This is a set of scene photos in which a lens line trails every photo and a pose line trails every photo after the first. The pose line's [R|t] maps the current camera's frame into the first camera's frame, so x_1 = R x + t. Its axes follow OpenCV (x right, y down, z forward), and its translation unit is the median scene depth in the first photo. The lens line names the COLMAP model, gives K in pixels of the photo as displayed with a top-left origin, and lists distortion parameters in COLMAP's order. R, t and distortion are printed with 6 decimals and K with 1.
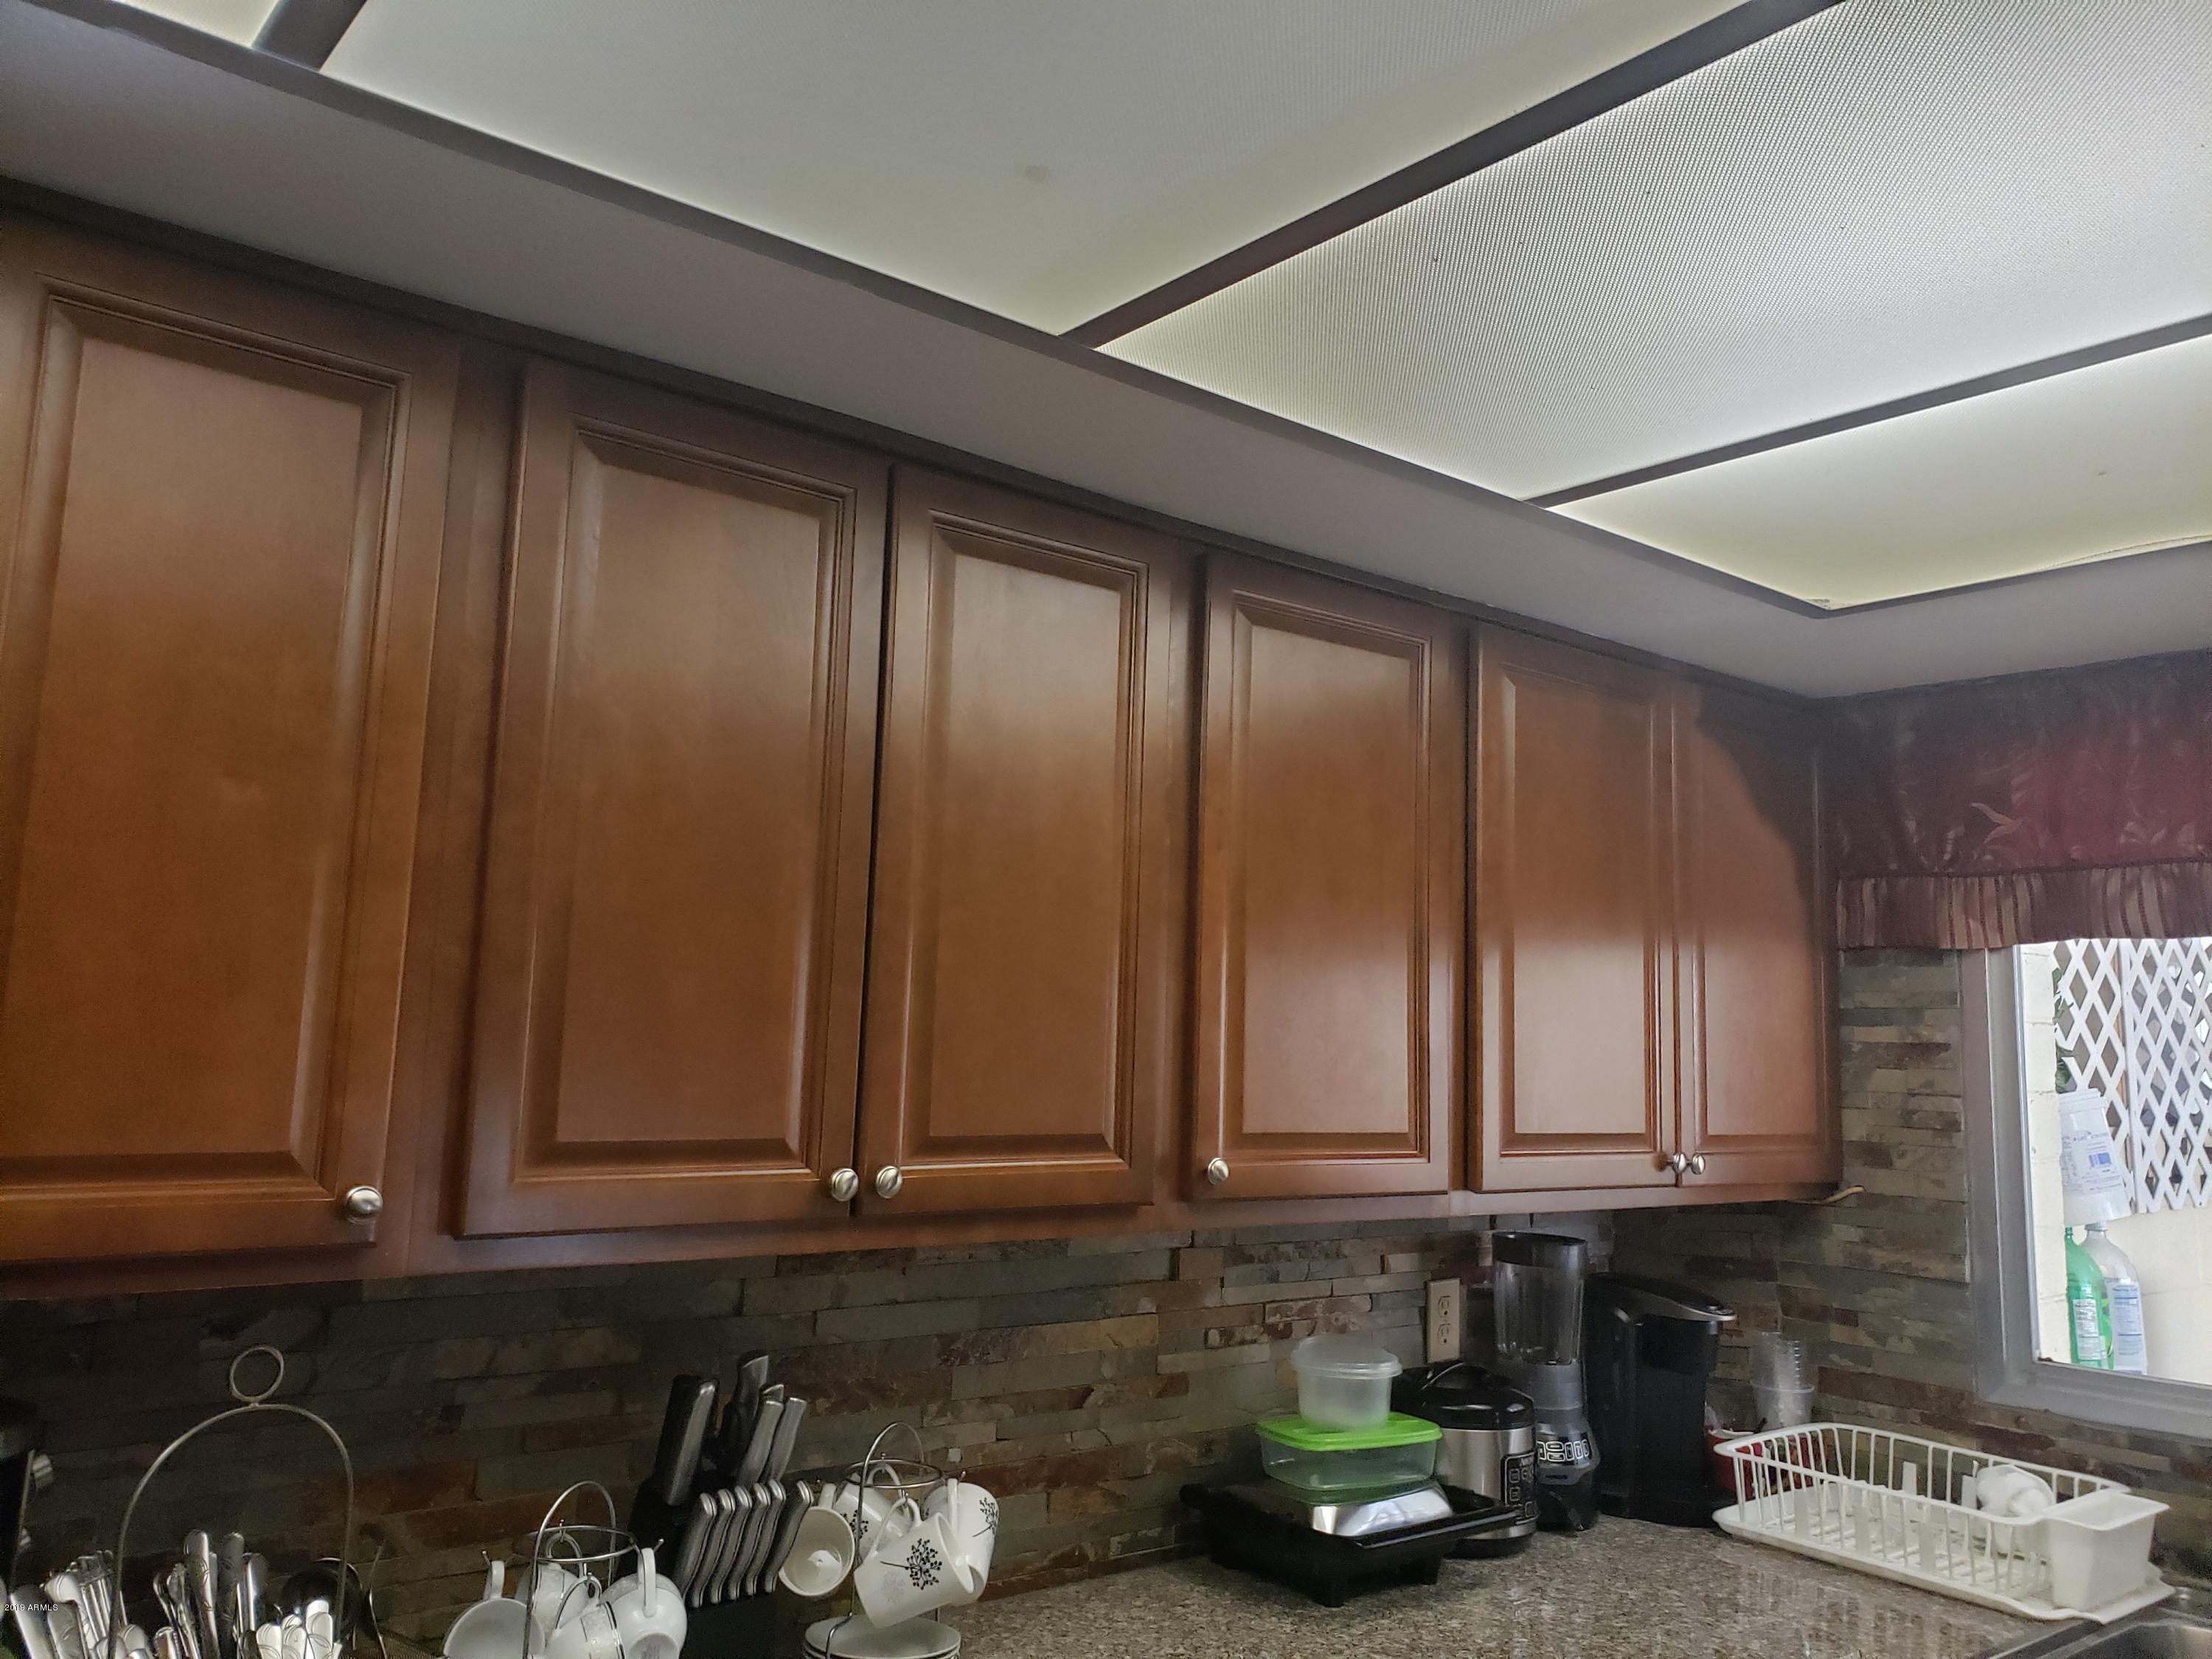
lens RADIAL K [[1717.6, 0, 1100.2], [0, 1717.6, 822.2], [0, 0, 1]] dist [-0.030377, 0.071381]
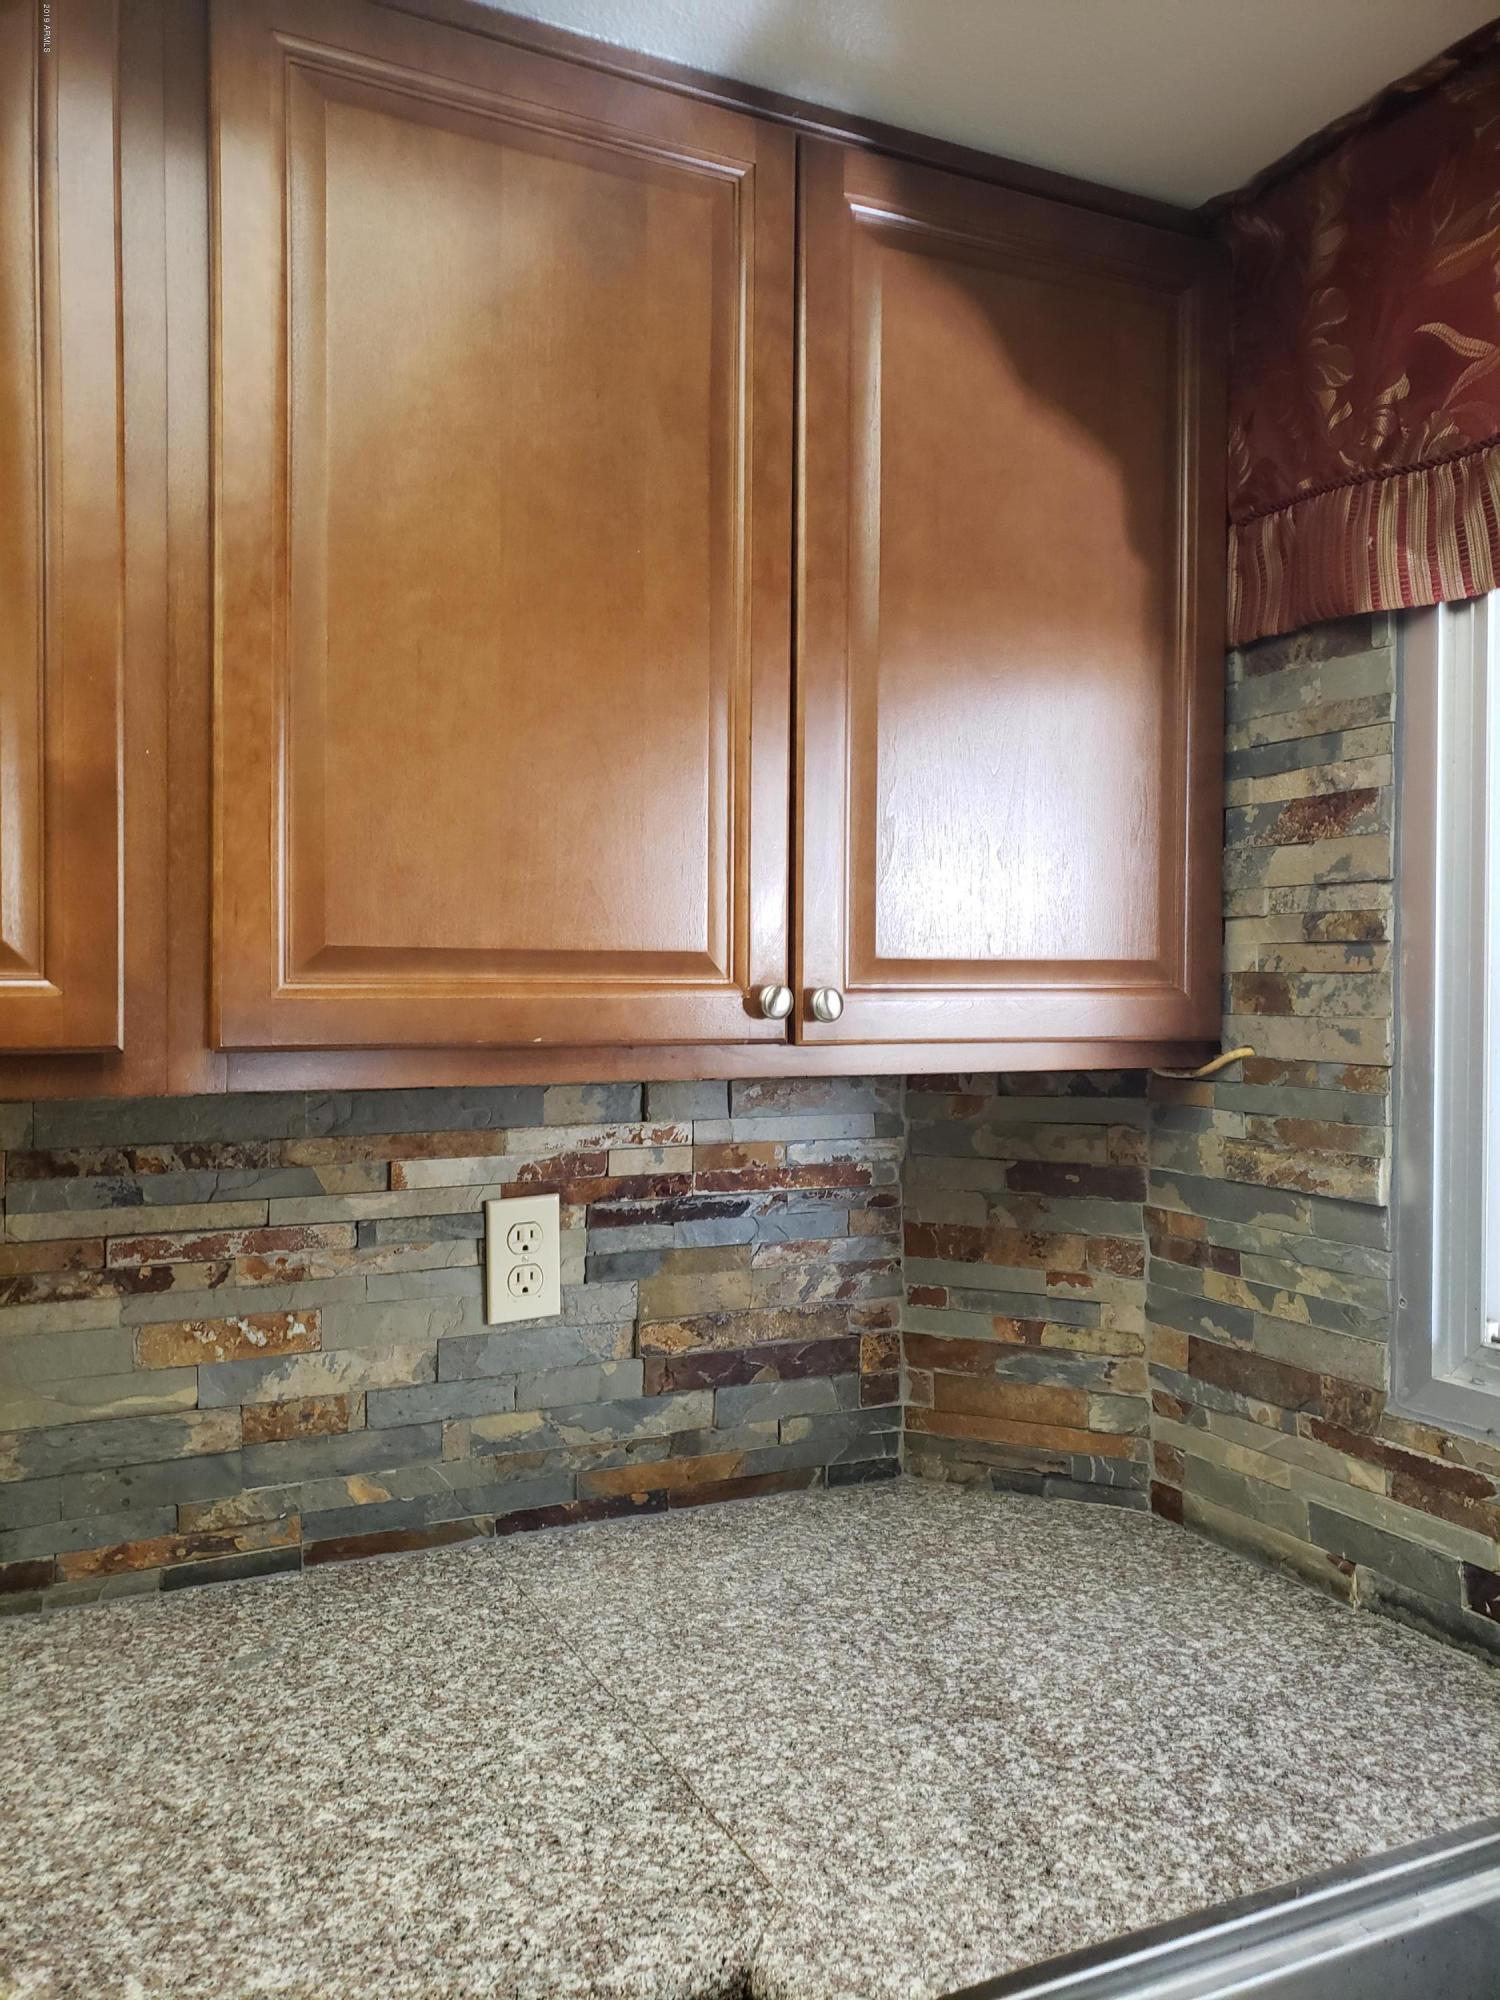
lens RADIAL K [[1552.9, 0, 756.8], [0, 1552.9, 1005.1], [0, 0, 1]] dist [-0.030377, 0.071381]
pose [[0.972293, -0.026512, -0.232256, 0.413088], [0.060622, 0.988154, 0.140984, 0.115182], [0.225767, -0.151158, 0.962383, 0.458574]]
